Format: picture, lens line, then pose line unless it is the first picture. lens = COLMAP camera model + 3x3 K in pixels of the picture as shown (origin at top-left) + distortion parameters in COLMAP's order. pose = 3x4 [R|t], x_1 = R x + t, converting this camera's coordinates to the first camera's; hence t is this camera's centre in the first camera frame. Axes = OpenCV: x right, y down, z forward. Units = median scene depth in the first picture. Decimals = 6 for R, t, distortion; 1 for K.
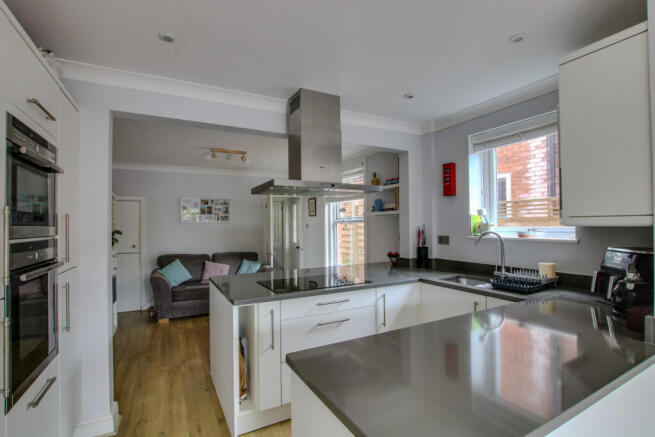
lens RADIAL K [[304.8, 0, 327.5], [0, 304.8, 218.5], [0, 0, 1]] dist [-0.022995, -0.000006]
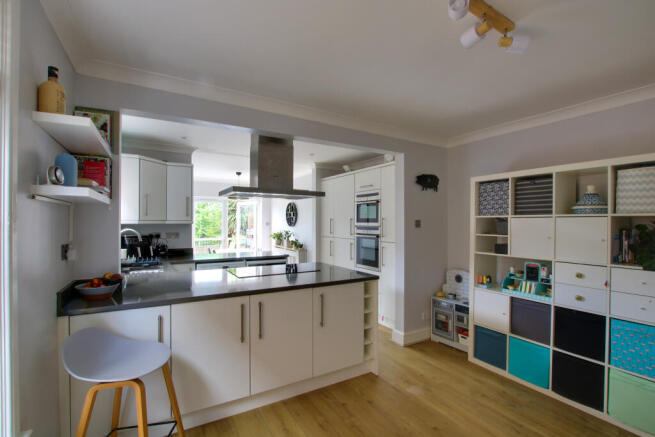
lens RADIAL K [[304.8, 0, 327.5], [0, 304.8, 218.5], [0, 0, 1]] dist [-0.022995, -0.000006]
pose [[-0.999016, 0.009029, -0.043417, -0.159309], [0.010491, 0.999381, -0.033570, 0.034991], [0.043087, -0.033993, -0.998493, 1.688686]]
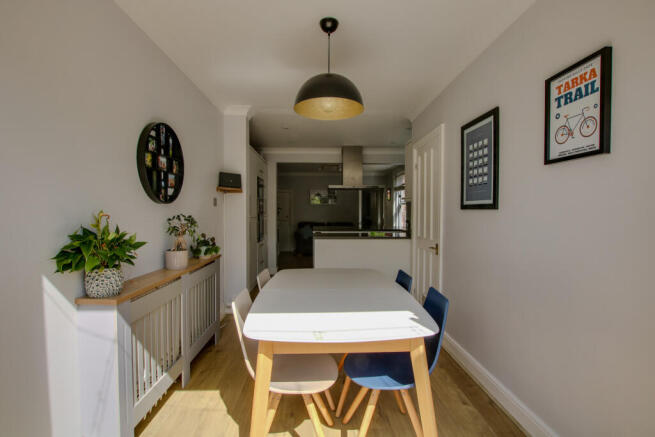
lens RADIAL K [[298.6, 0, 334.5], [0, 298.6, 218.4], [0, 0, 1]] dist [-0.025545, 0.000147]
pose [[0.909271, 0.023069, -0.415565, 0.582146], [-0.003069, 0.998807, 0.048730, 0.019866], [0.416193, -0.043034, 0.908257, -0.821087]]
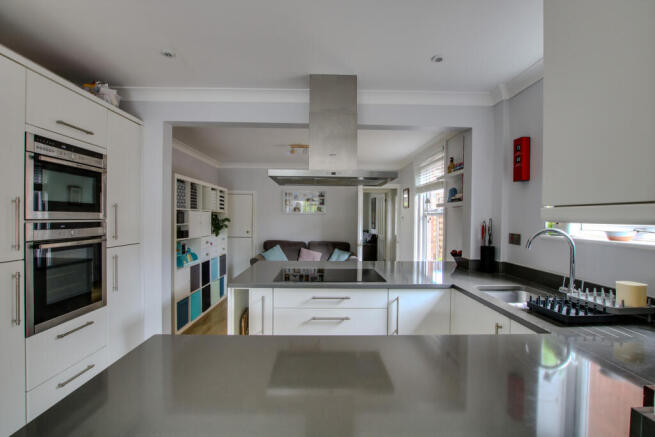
lens RADIAL K [[298.6, 0, 334.5], [0, 298.6, 218.4], [0, 0, 1]] dist [-0.025545, 0.000147]
pose [[0.897405, 0.021356, -0.440691, 0.292644], [-0.010301, 0.999570, 0.027464, 0.002804], [0.441088, -0.020107, 0.897239, 0.123403]]
